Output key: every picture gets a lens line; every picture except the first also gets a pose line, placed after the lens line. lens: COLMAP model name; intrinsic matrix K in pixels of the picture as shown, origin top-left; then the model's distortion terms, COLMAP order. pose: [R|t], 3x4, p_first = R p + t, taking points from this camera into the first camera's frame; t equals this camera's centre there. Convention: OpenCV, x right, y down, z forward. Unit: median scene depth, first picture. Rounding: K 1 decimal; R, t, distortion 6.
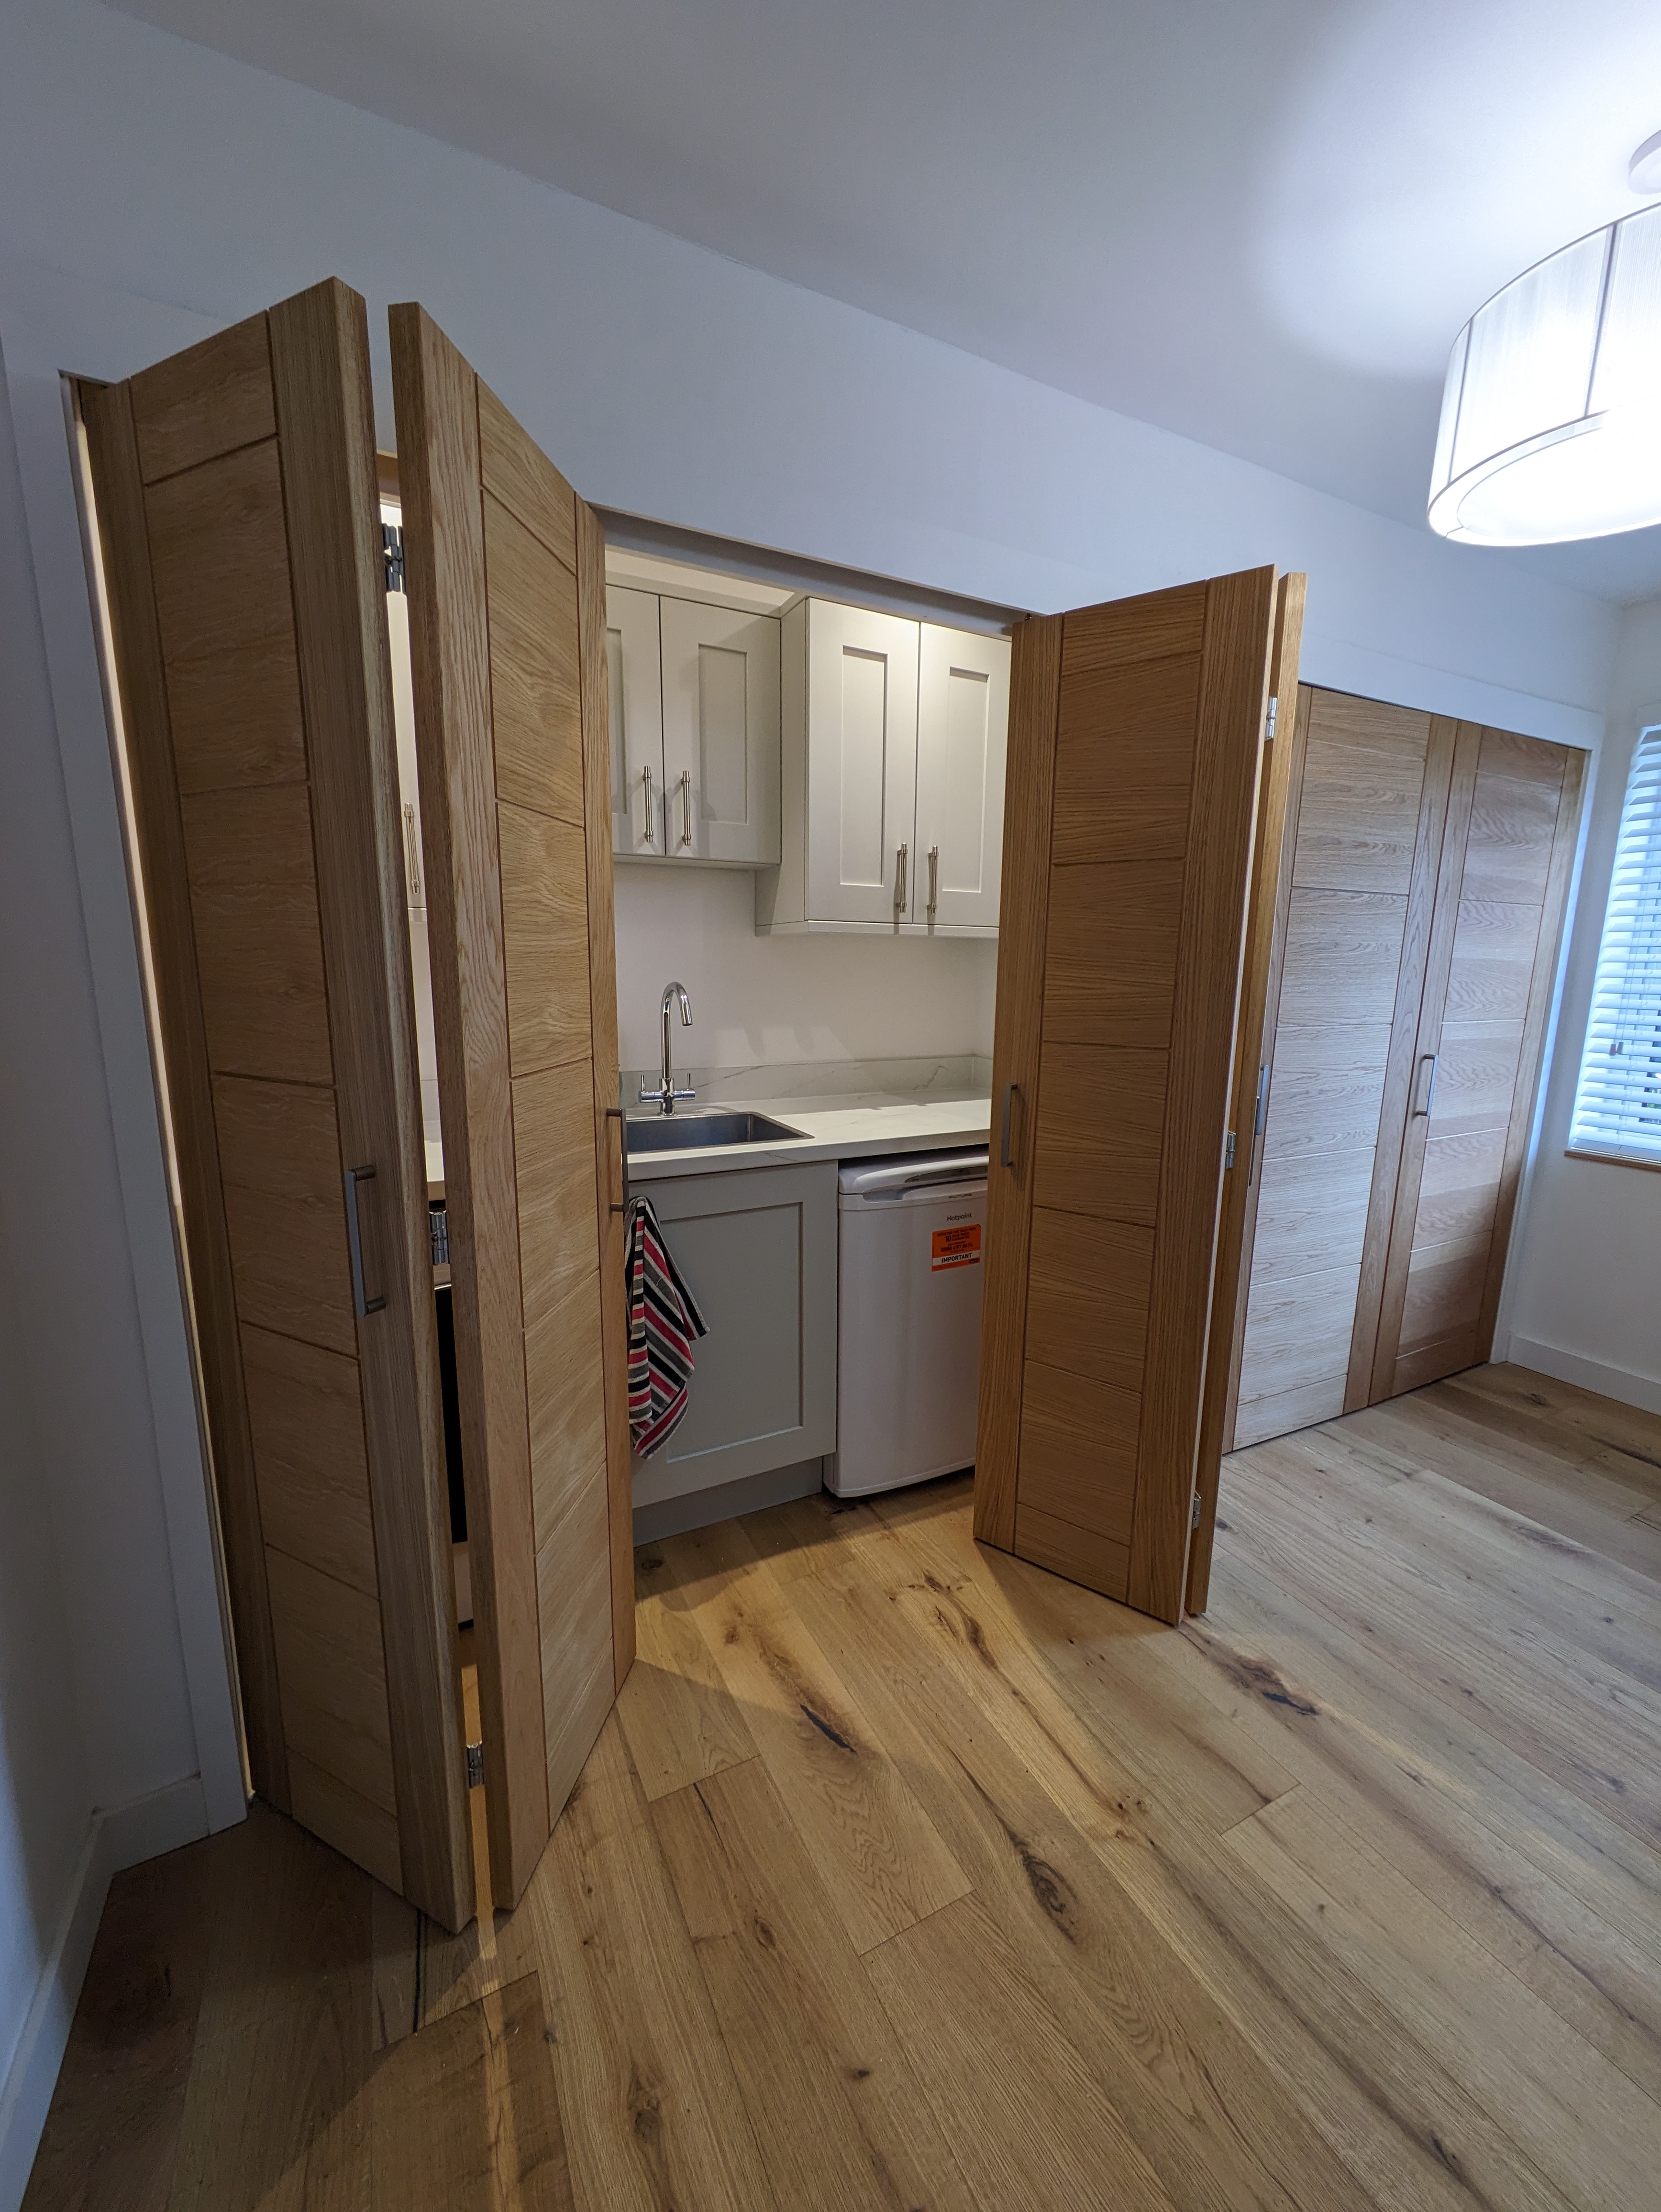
lens RADIAL K [[870.9, 0, 834.2], [0, 870.9, 1107.7], [0, 0, 1]] dist [0.000862, 0.000614]
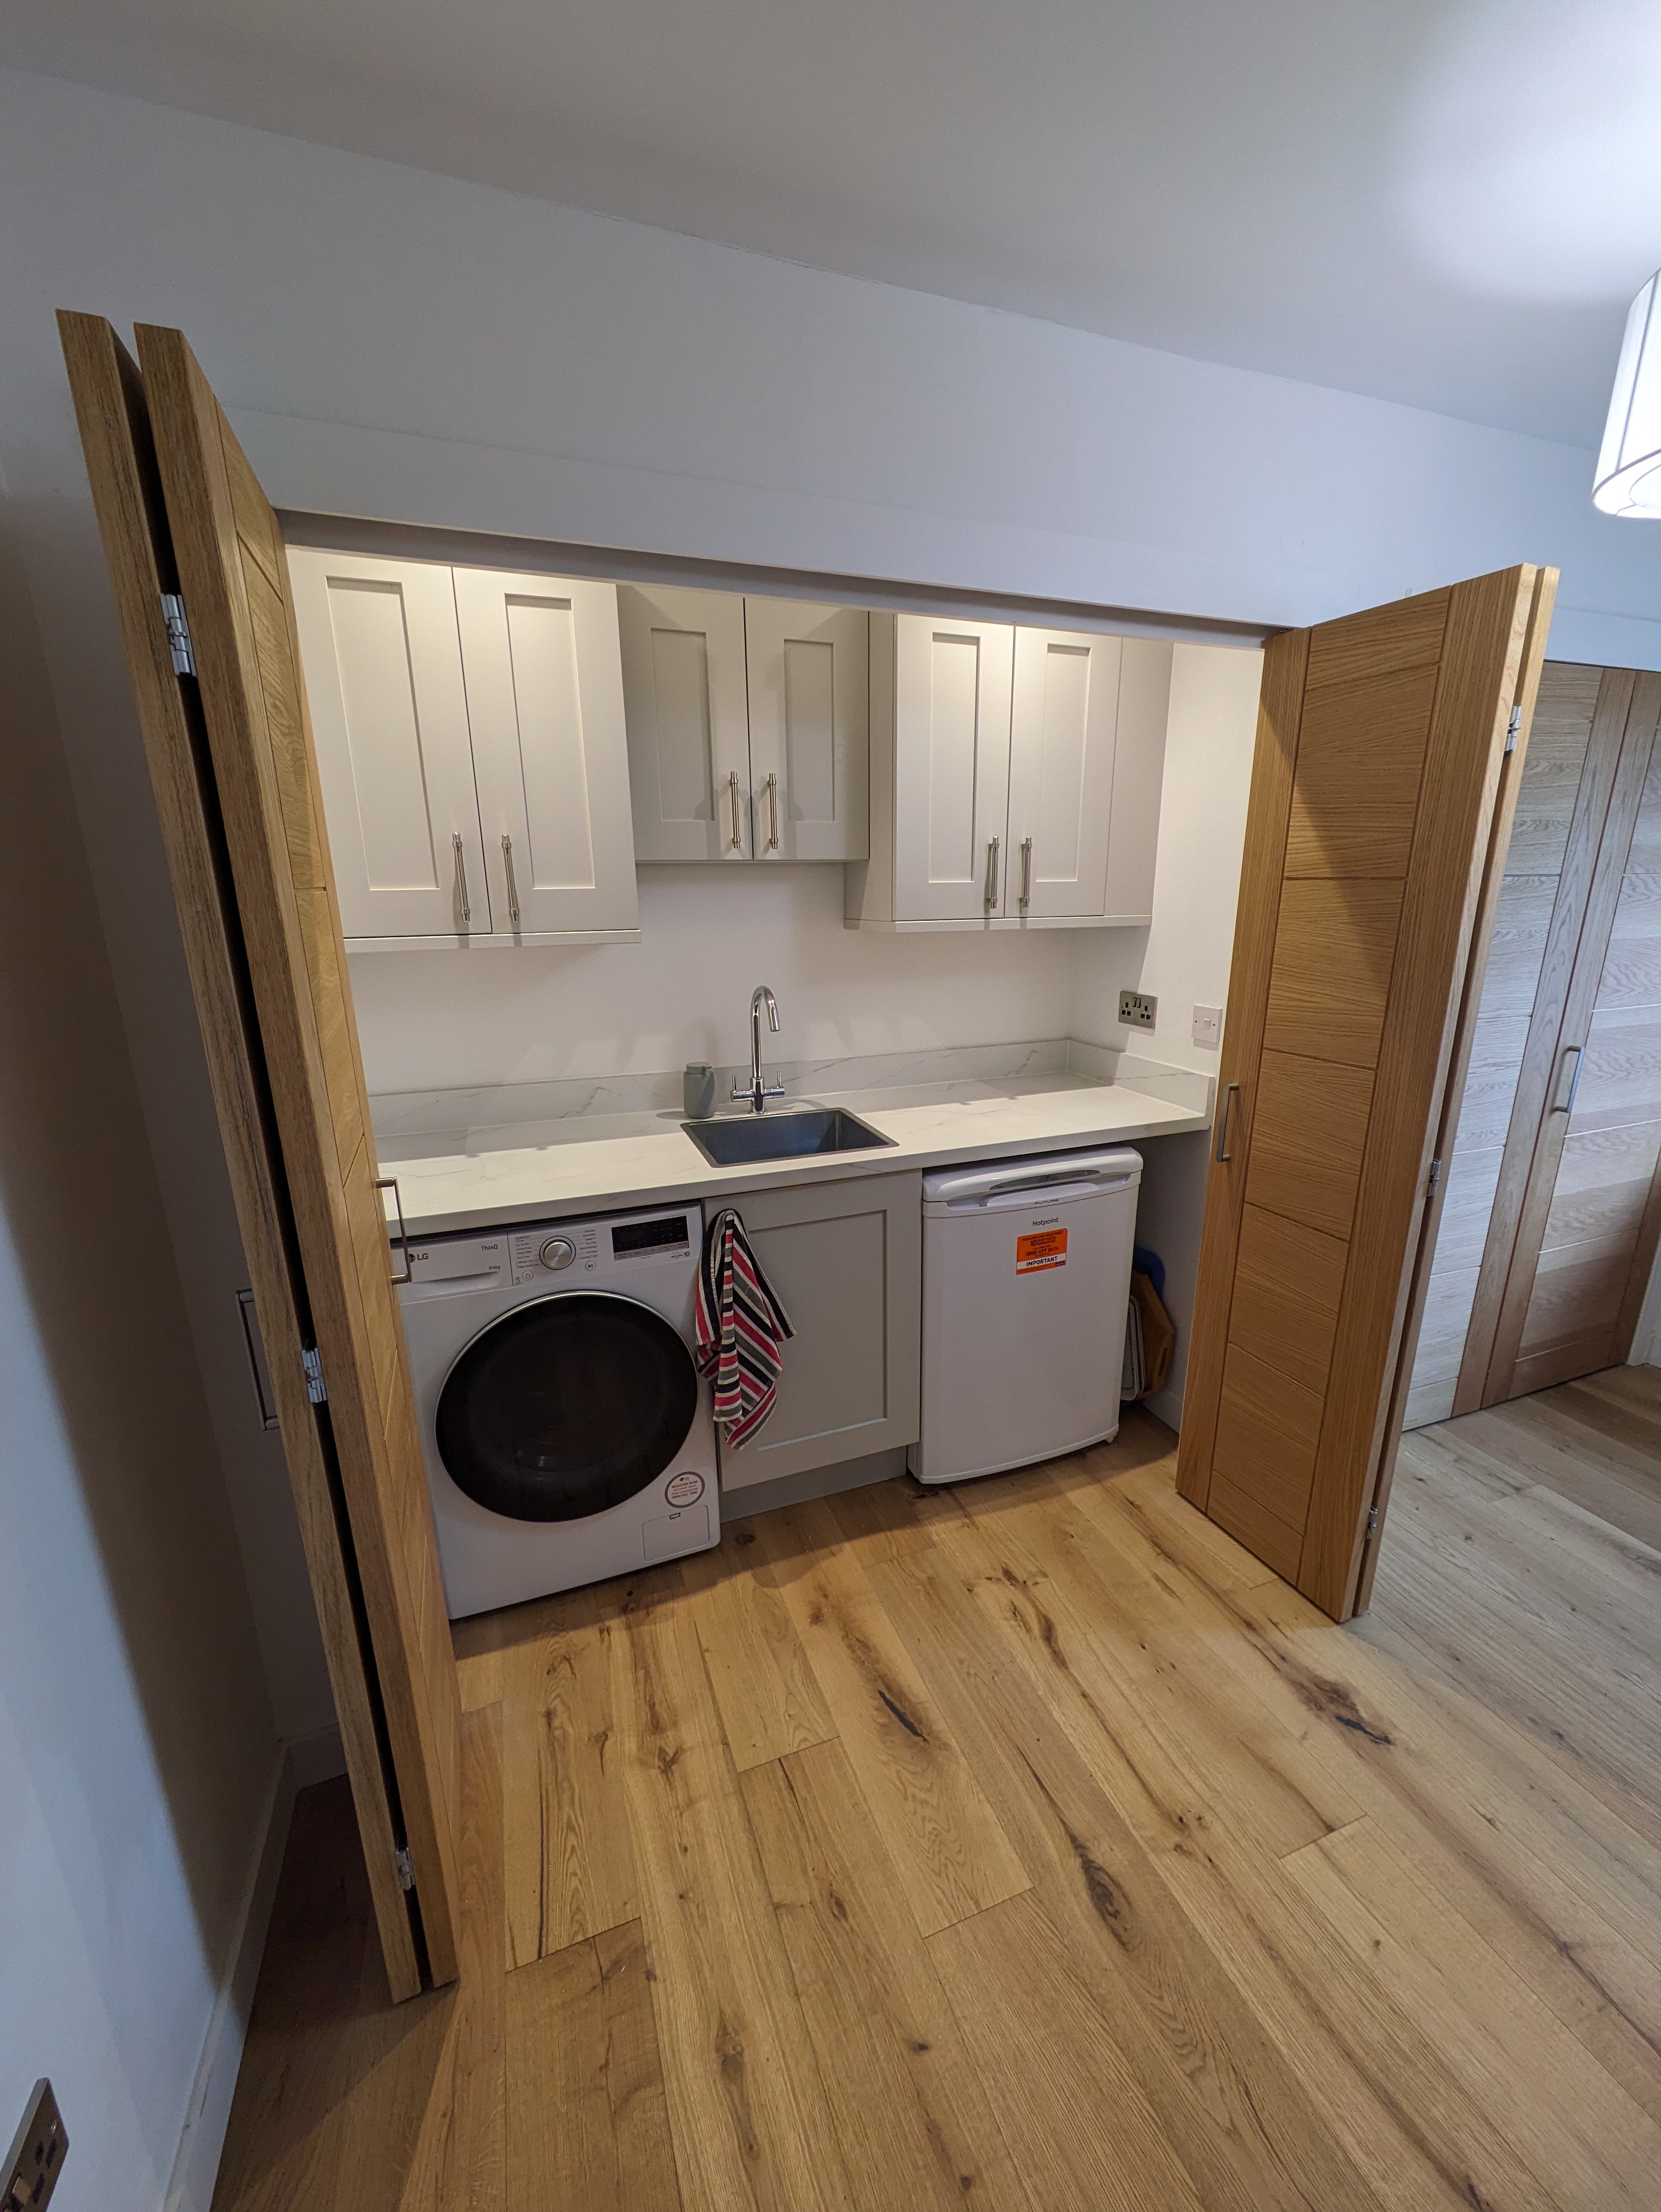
lens RADIAL K [[870.9, 0, 833.9], [0, 870.9, 1112.7], [0, 0, 1]] dist [0.000862, 0.000614]
pose [[0.993094, 0.009360, -0.116944, 0.023453], [0.000651, 0.996357, 0.085276, -0.105293], [0.117316, -0.084763, 0.989471, -0.008766]]
